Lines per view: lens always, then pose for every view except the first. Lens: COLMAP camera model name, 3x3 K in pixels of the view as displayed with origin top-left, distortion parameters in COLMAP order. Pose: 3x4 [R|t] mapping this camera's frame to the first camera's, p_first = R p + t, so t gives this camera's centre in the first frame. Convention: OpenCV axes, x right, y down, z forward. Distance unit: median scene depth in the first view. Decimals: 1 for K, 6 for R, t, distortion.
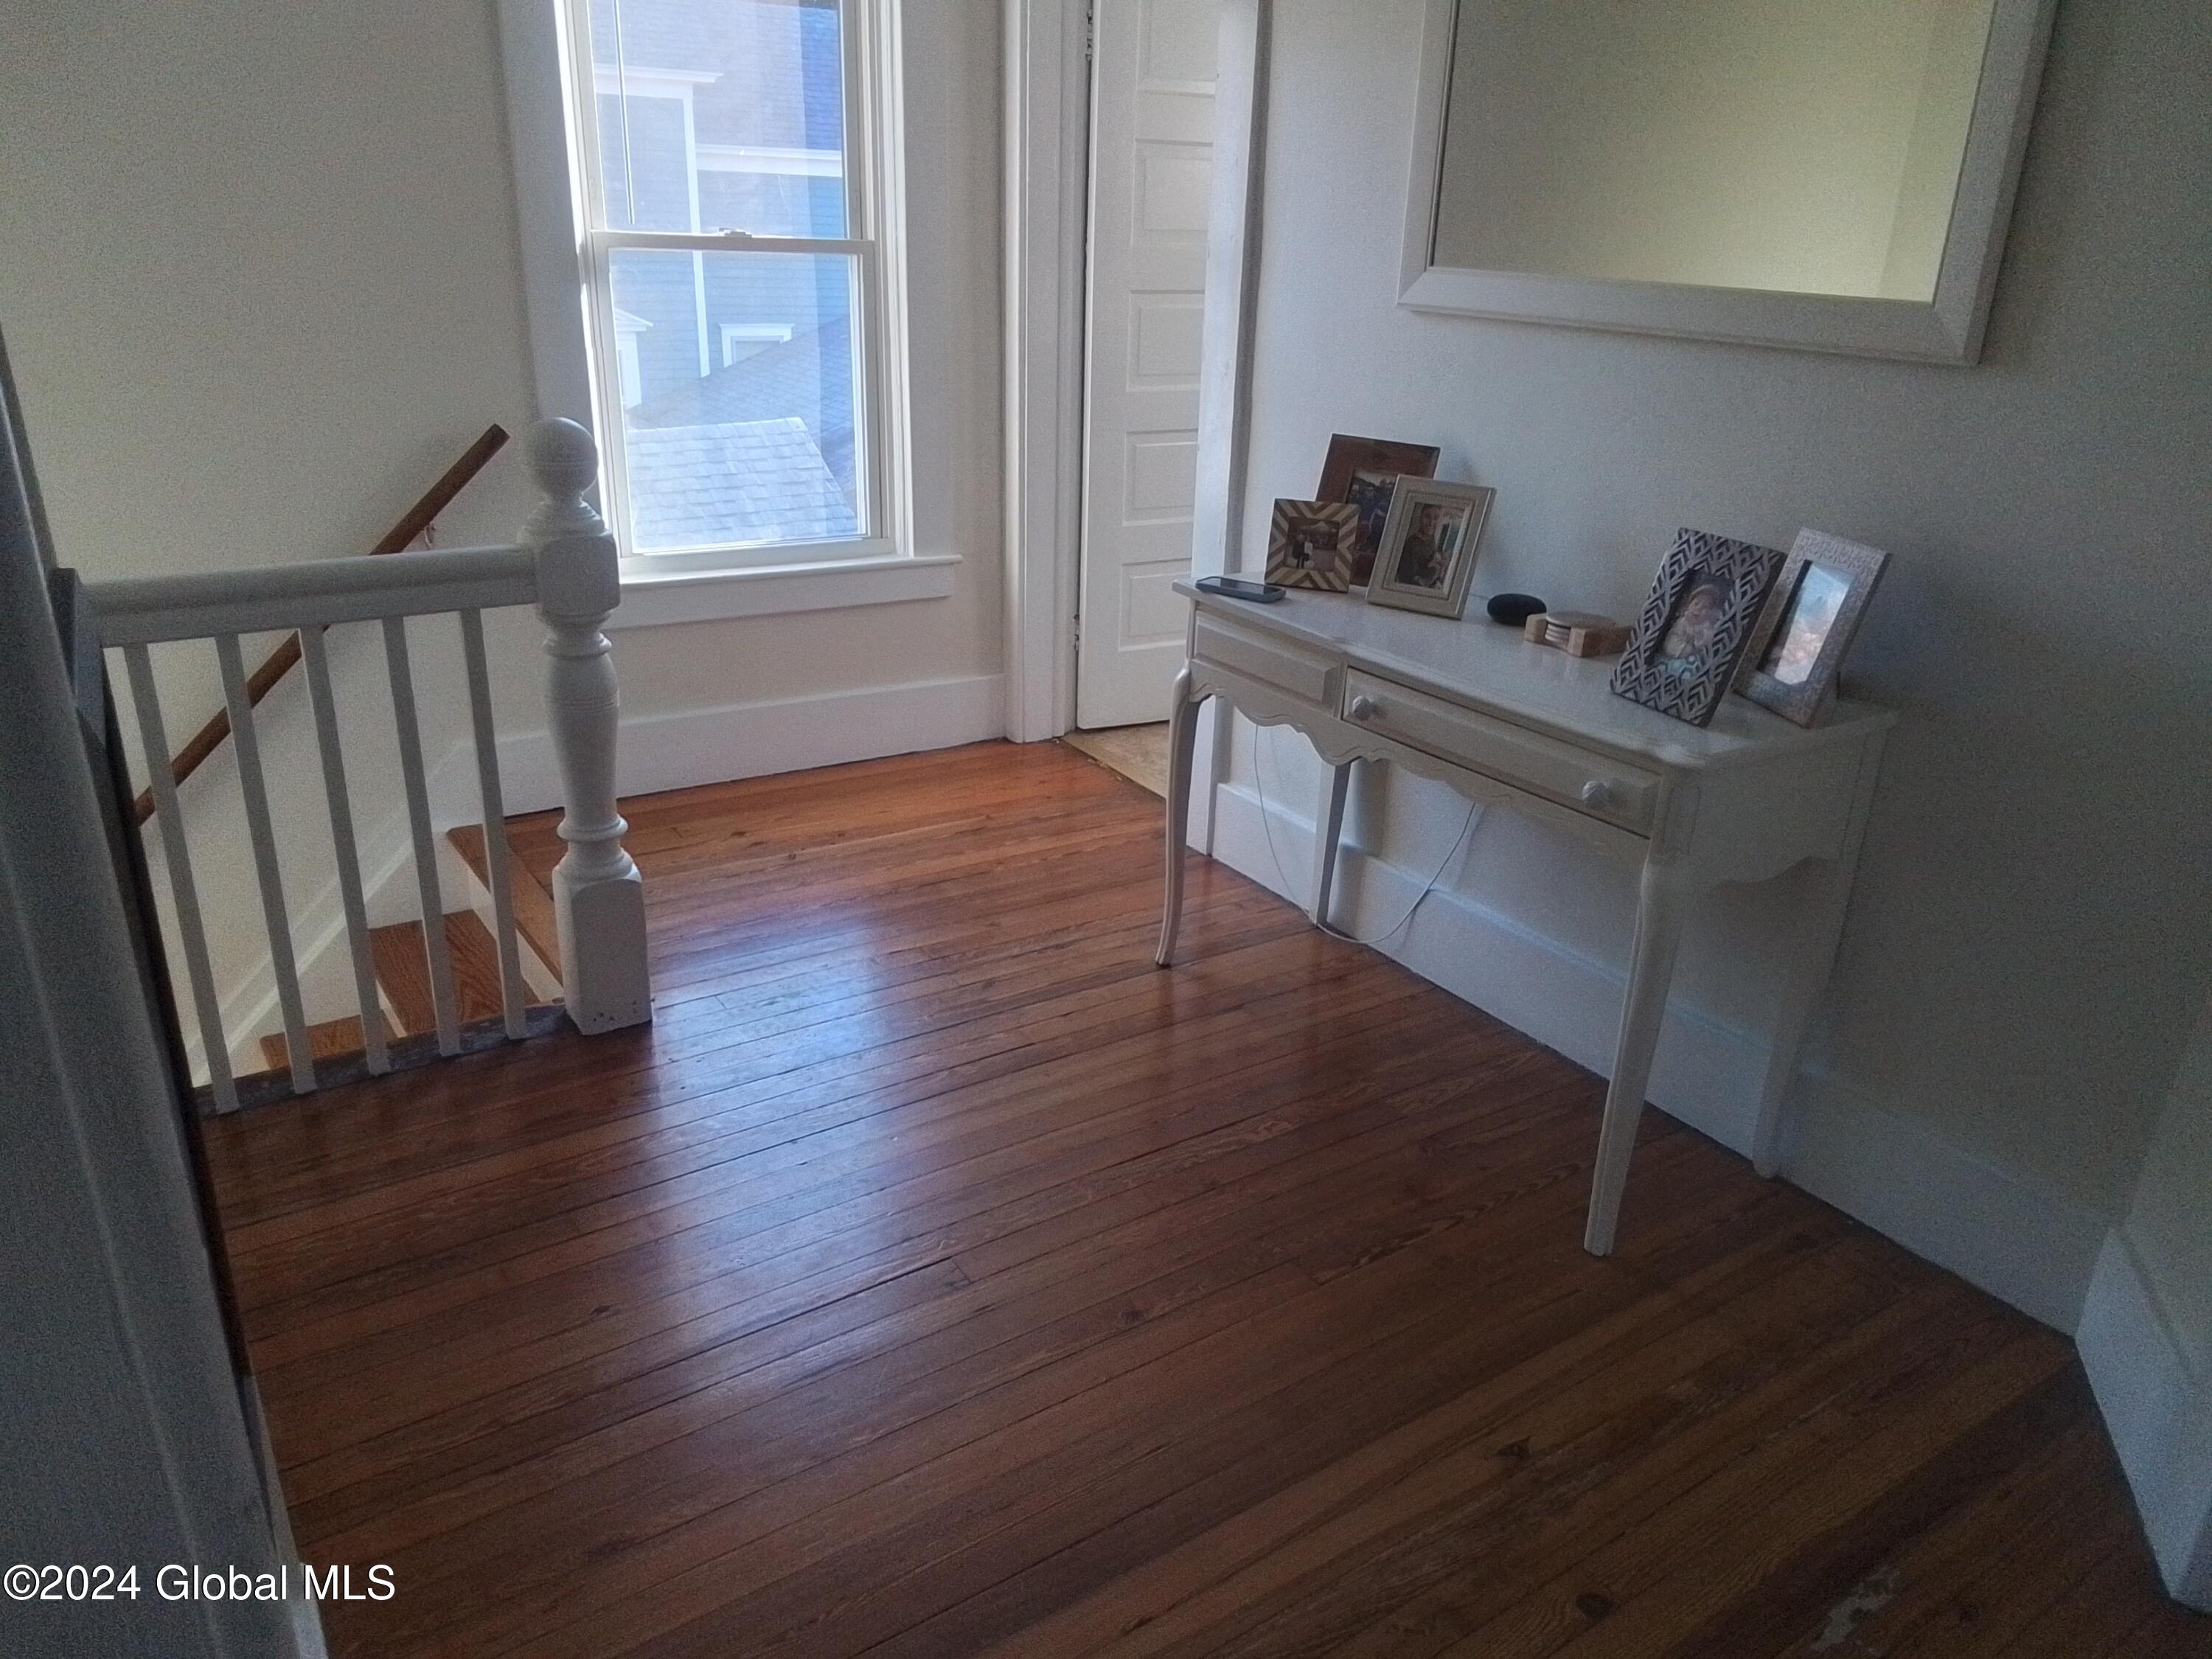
lens RADIAL K [[1637.6, 0, 1106.0], [0, 1637.6, 829.5], [0, 0, 1]] dist [0.055898, -0.156911]
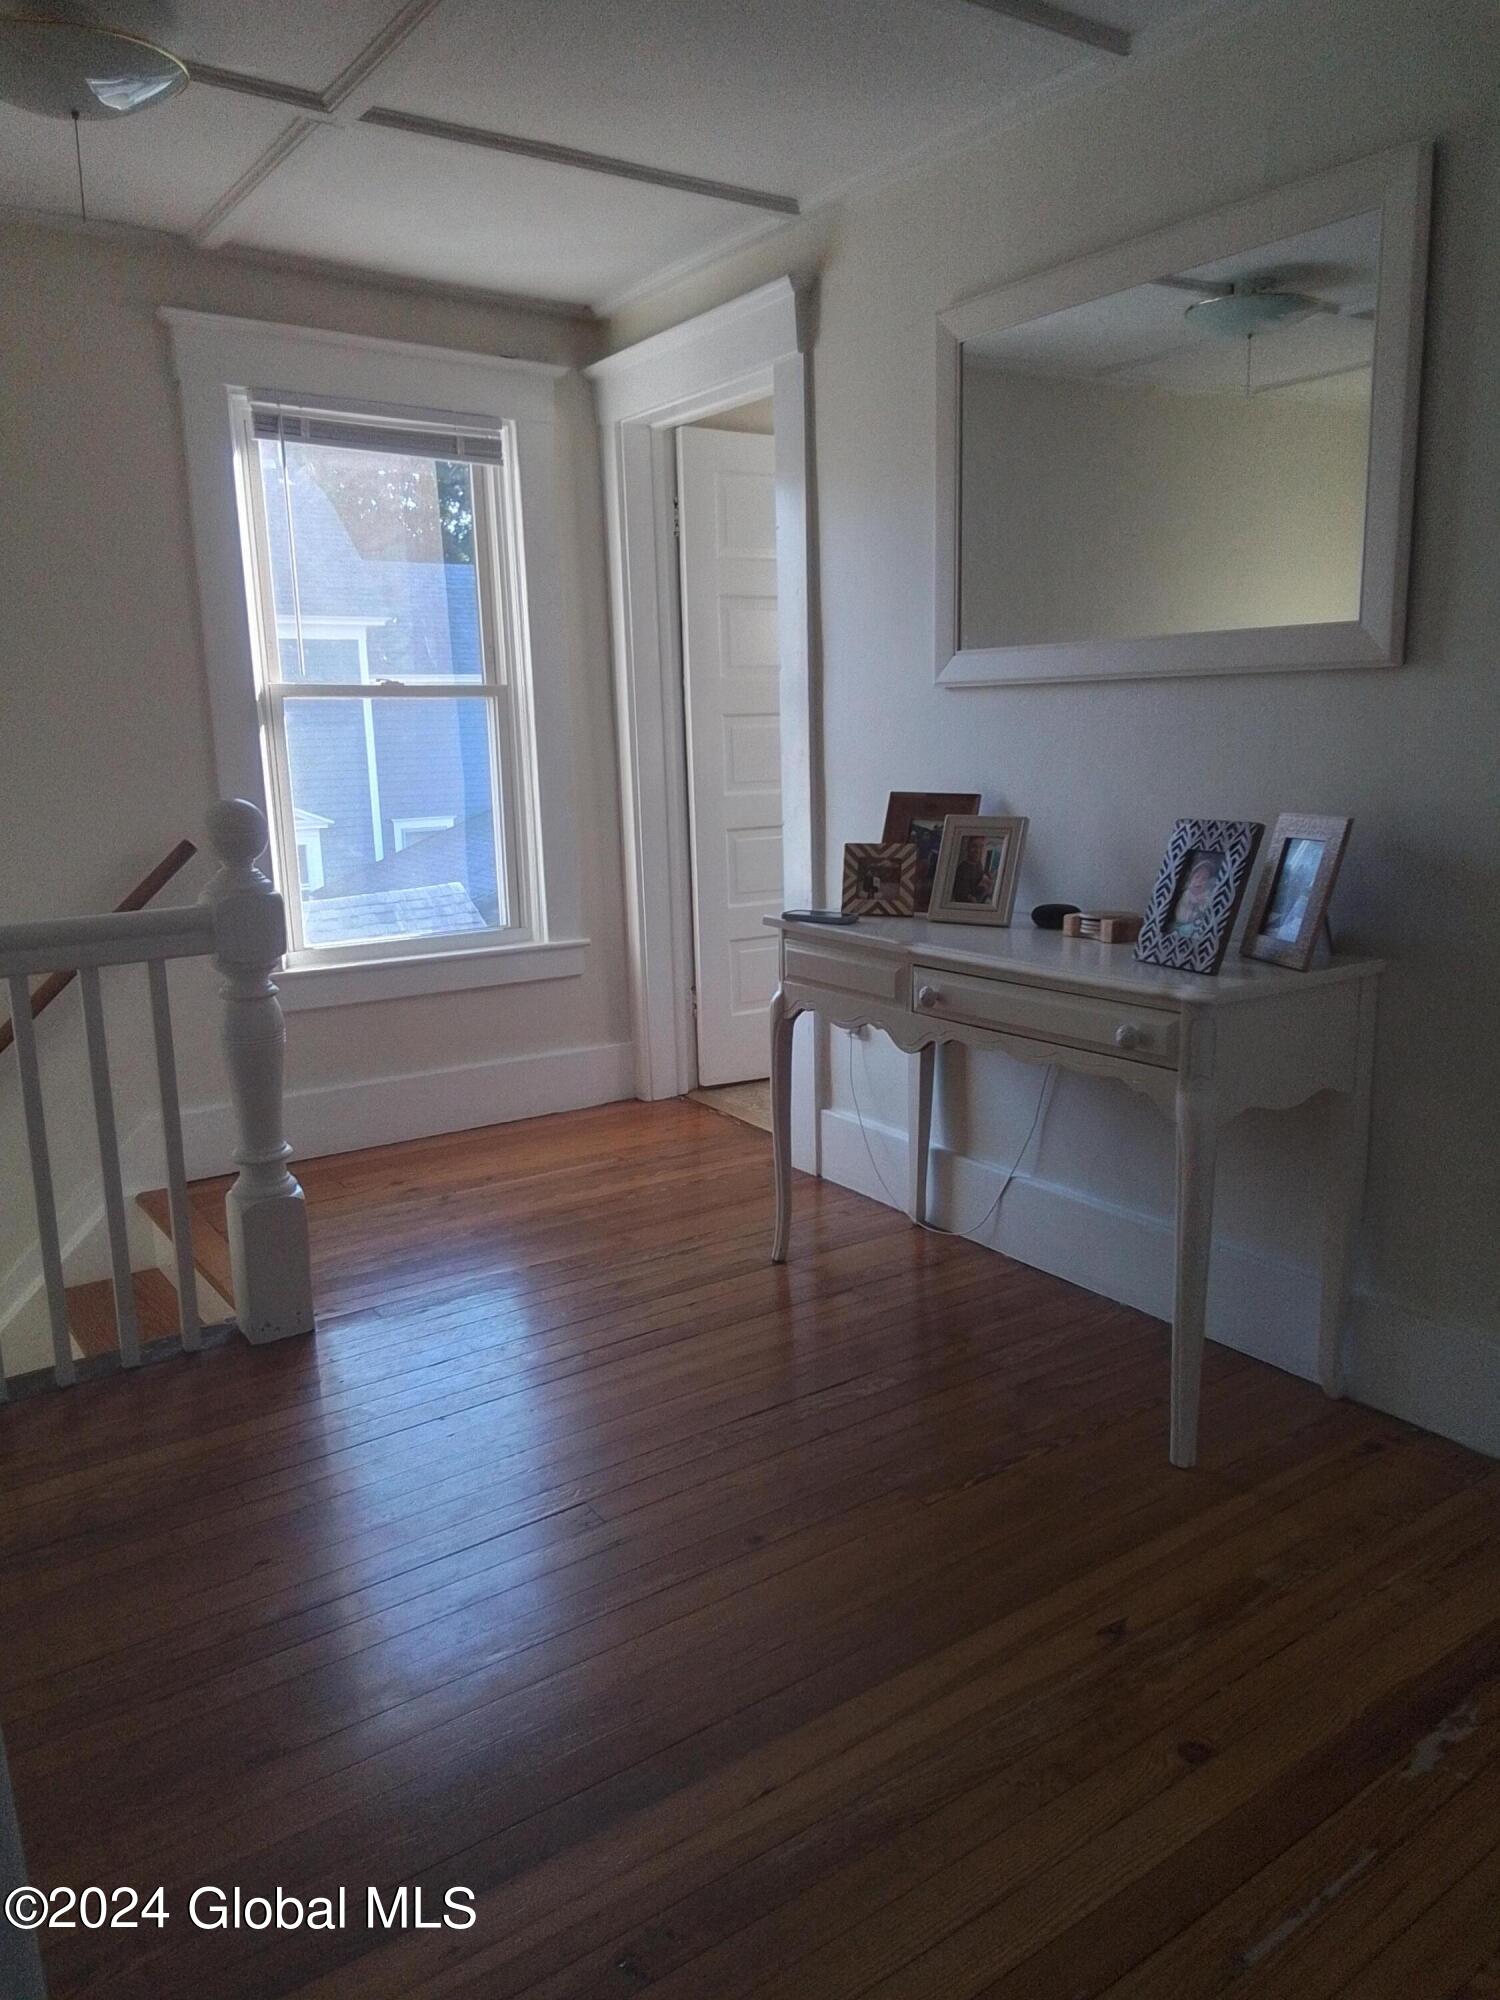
lens RADIAL K [[1480.7, 0, 752.7], [0, 1480.7, 964.5], [0, 0, 1]] dist [0.055898, -0.156911]
pose [[0.998137, -0.060532, 0.007590, 0.023585], [0.060799, 0.976773, -0.205472, 0.098556], [0.005024, 0.205551, 0.978633, -0.023887]]
